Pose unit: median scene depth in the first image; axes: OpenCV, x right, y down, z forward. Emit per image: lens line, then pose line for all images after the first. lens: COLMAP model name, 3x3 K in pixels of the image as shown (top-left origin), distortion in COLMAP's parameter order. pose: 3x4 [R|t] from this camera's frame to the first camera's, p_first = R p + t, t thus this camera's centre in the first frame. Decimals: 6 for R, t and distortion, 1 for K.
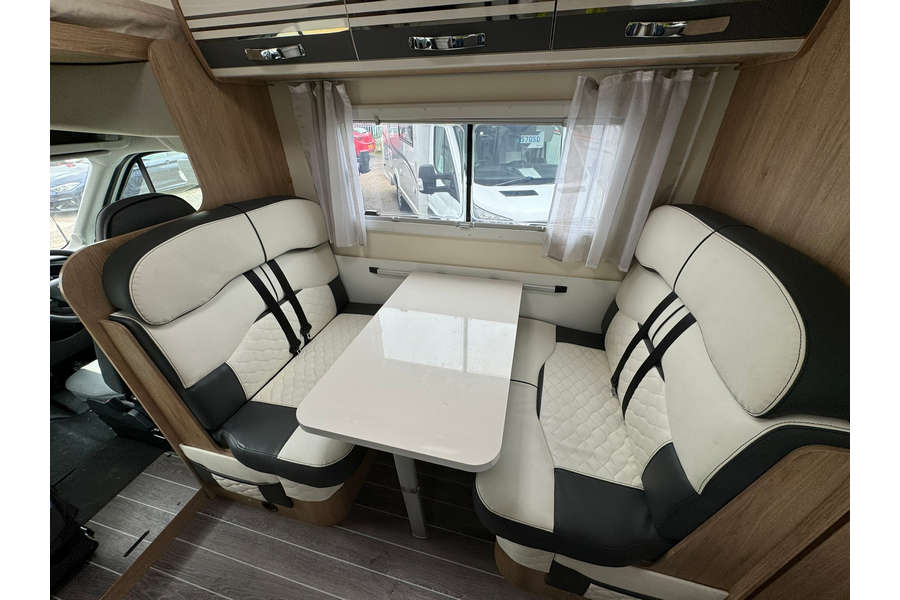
lens RADIAL K [[319.8, 0, 449.2], [0, 319.8, 299.8], [0, 0, 1]] dist [-0.001971, -0.000155]
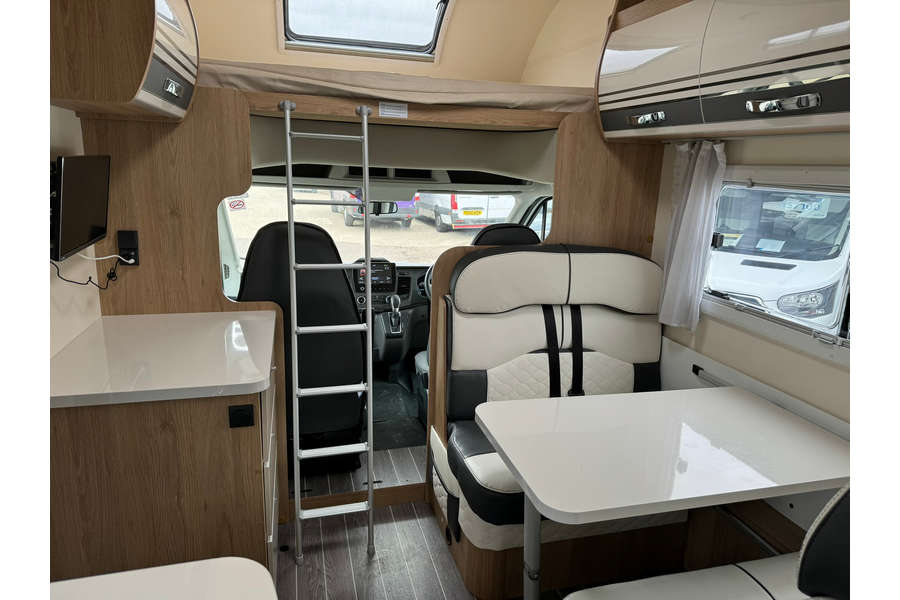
lens RADIAL K [[562.2, 0, 455.3], [0, 562.2, 303.5], [0, 0, 1]] dist [0.061360, -0.095368]
pose [[0.502816, 0.233693, -0.832204, 0.632787], [-0.477305, 0.877738, -0.041906, 0.106708], [0.720664, 0.418286, 0.552883, -0.175750]]
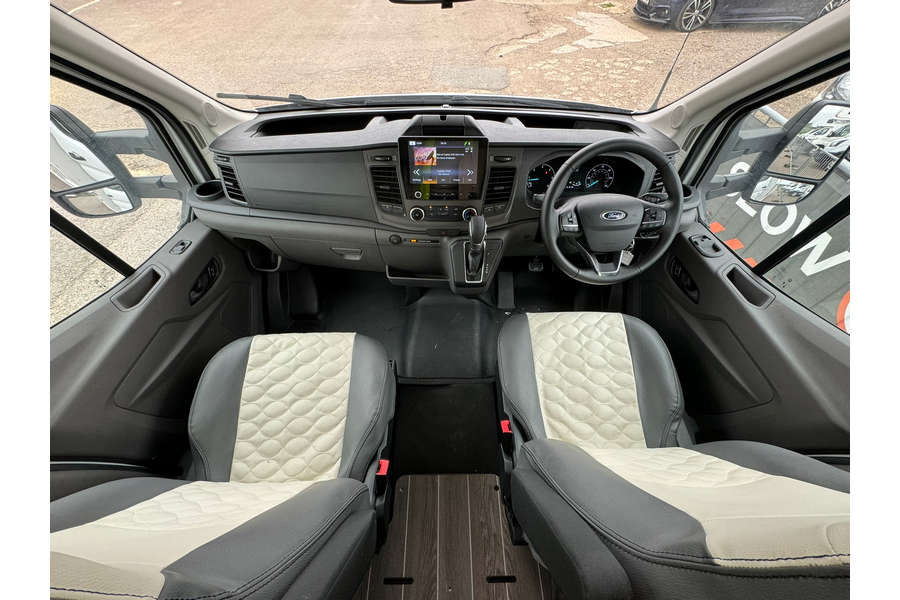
lens RADIAL K [[319.8, 0, 449.2], [0, 319.8, 299.8], [0, 0, 1]] dist [-0.001971, -0.000155]
pose [[0.255154, 0.770178, -0.584570, -0.860177], [-0.500521, 0.622483, 0.601659, -0.157878], [0.827270, 0.139074, 0.544319, 0.494580]]
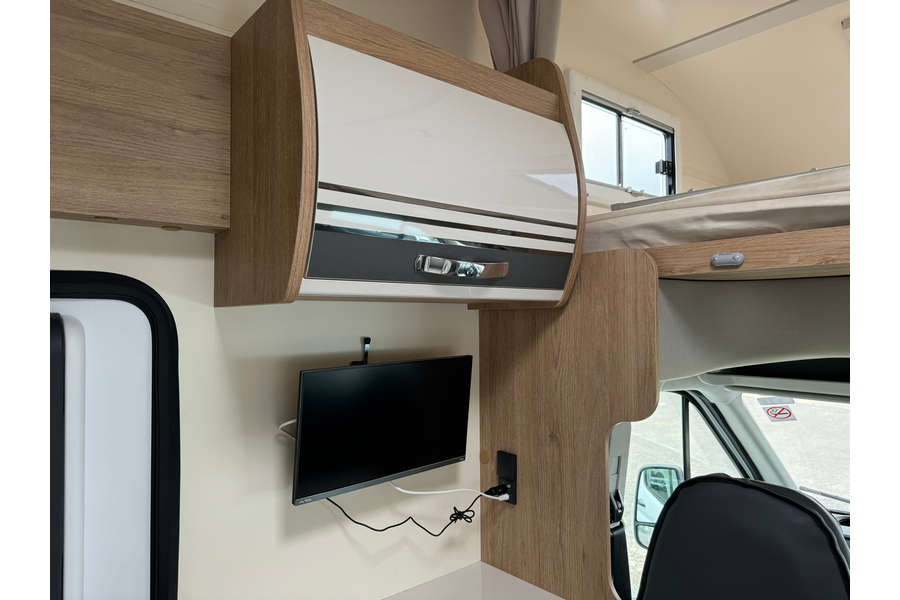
lens RADIAL K [[562.2, 0, 455.3], [0, 562.2, 303.5], [0, 0, 1]] dist [0.061360, -0.095368]
pose [[-0.571497, -0.005148, -0.820588, -0.060584], [-0.399667, 0.875109, 0.272857, -0.195455], [0.716699, 0.483899, -0.502179, 0.244417]]
